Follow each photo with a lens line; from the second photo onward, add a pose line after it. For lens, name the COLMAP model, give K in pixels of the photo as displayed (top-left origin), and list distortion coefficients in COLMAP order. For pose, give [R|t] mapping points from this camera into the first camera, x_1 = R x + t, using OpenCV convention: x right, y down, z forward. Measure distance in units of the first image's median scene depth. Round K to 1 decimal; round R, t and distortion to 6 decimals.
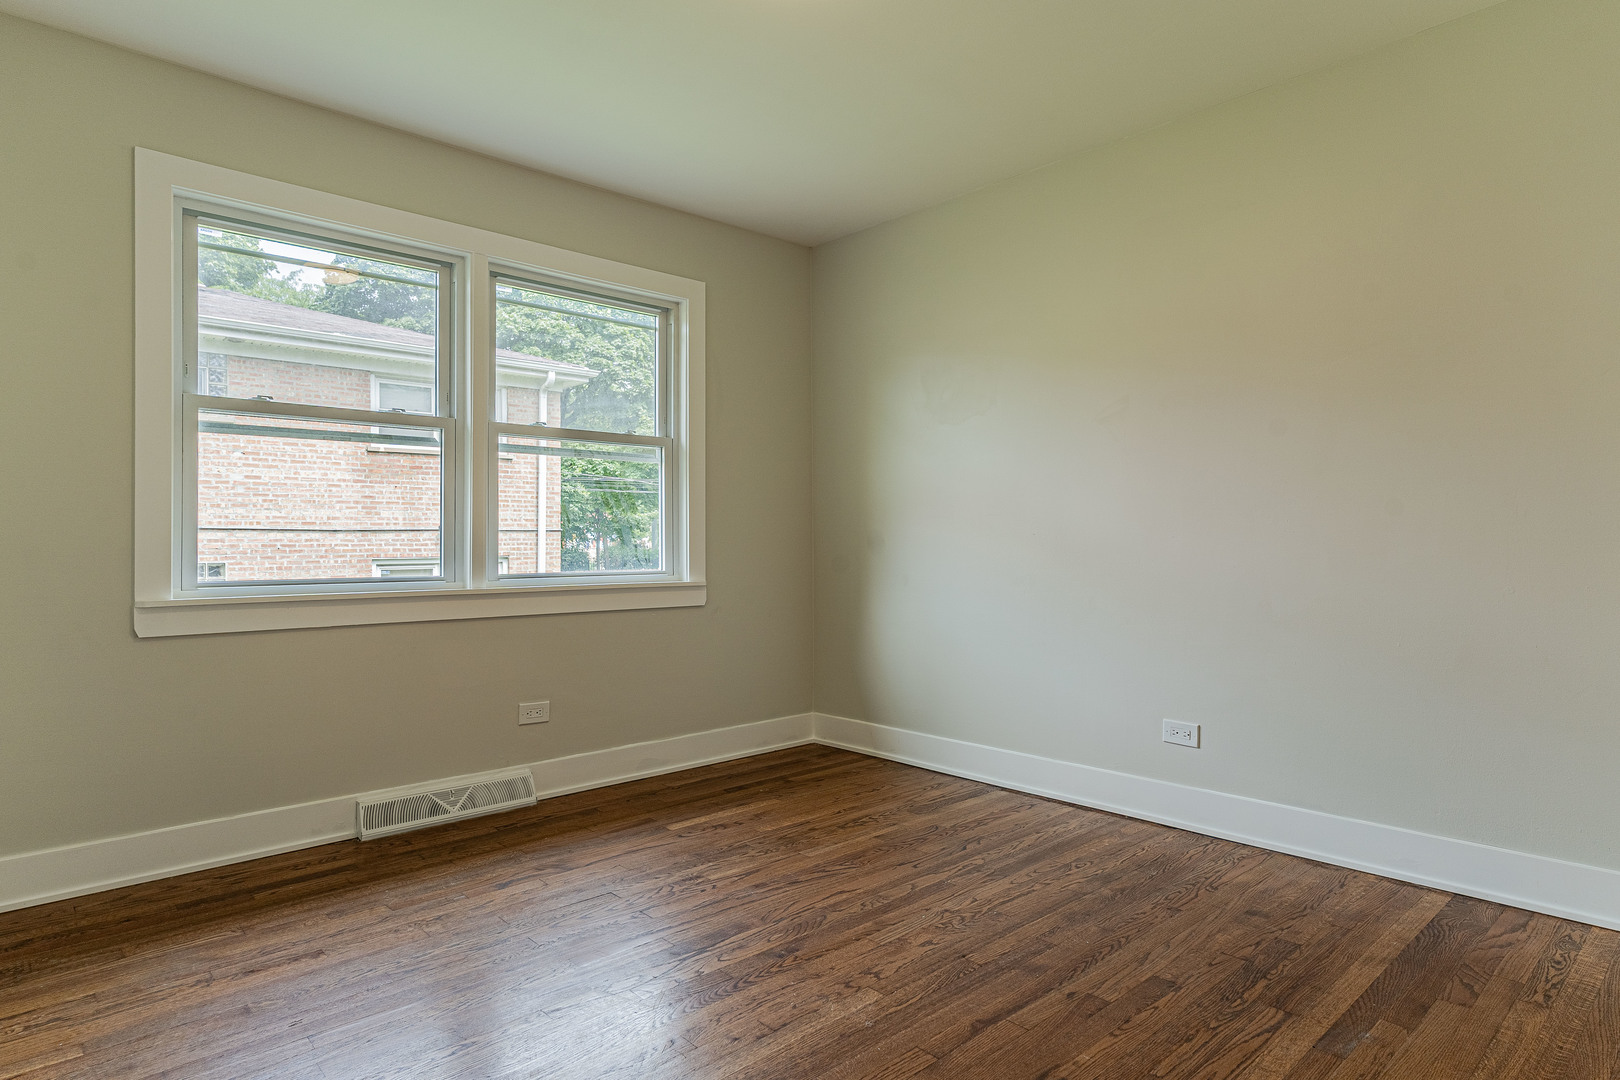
lens RADIAL K [[906.4, 0, 795.9], [0, 906.4, 548.7], [0, 0, 1]] dist [0.004973, -0.003425]
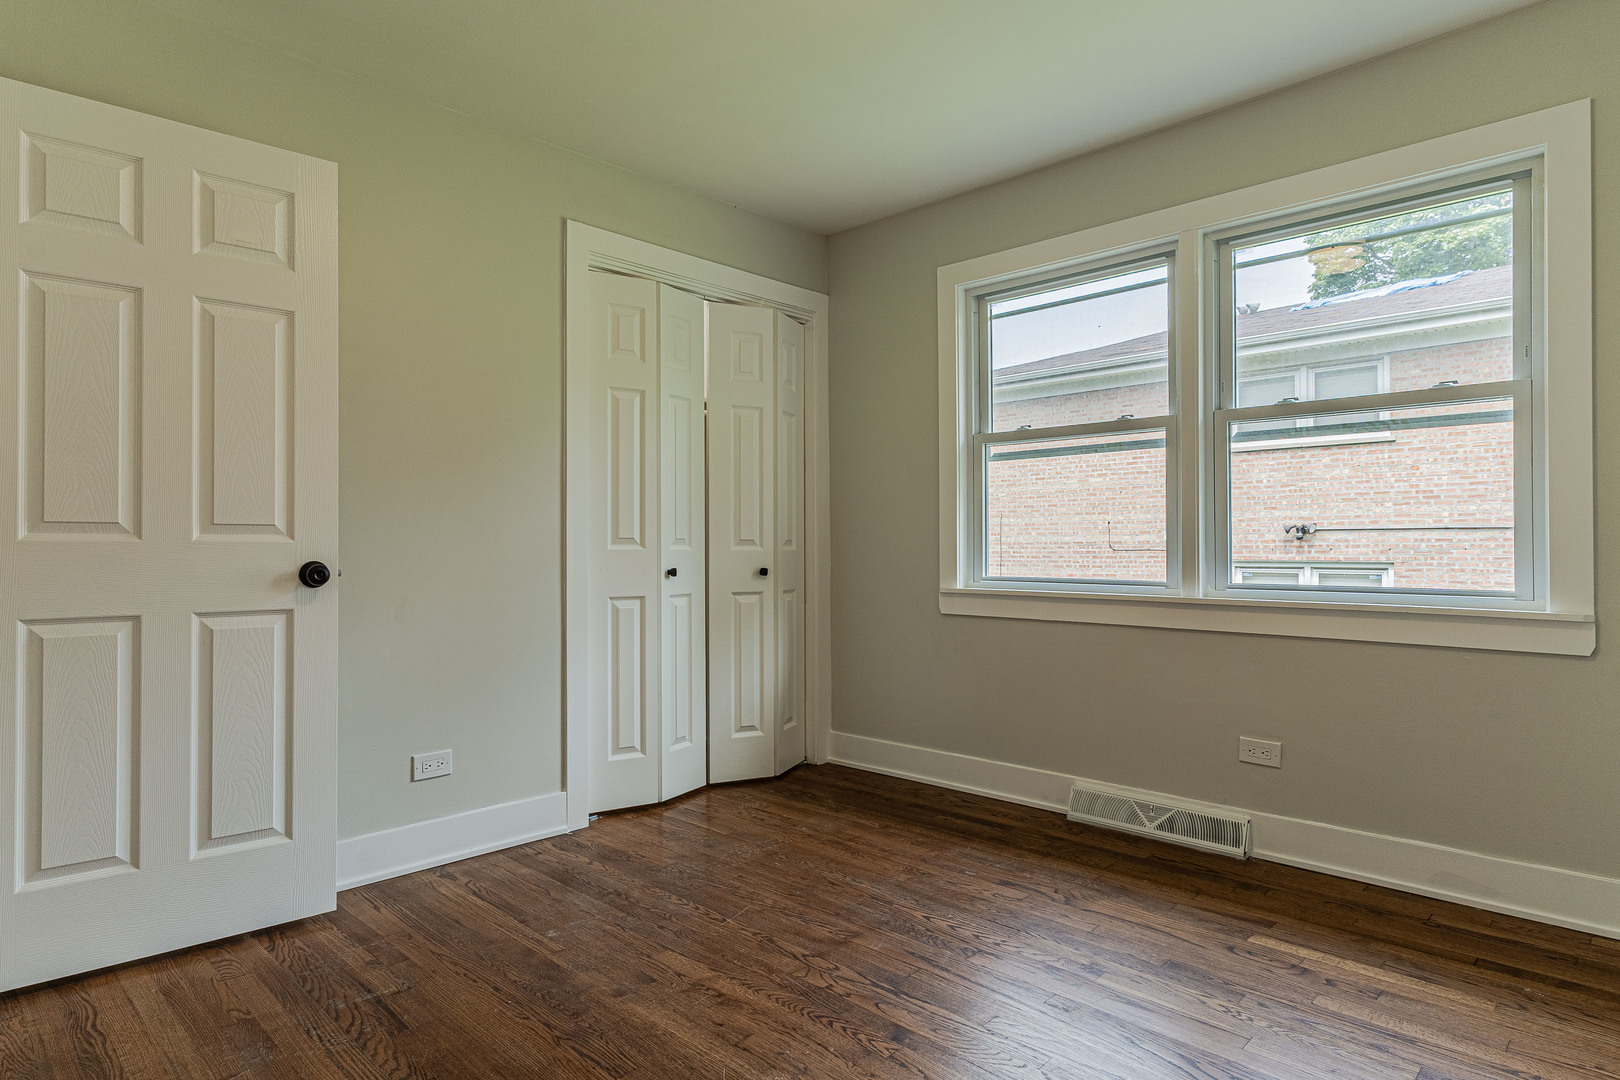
lens RADIAL K [[906.4, 0, 808.4], [0, 906.4, 550.5], [0, 0, 1]] dist [0.004973, -0.003425]
pose [[0.055150, 0.009406, -0.998434, 0.573476], [-0.001440, 0.999955, 0.009340, -0.011670], [0.998477, 0.000922, 0.055161, 0.603440]]
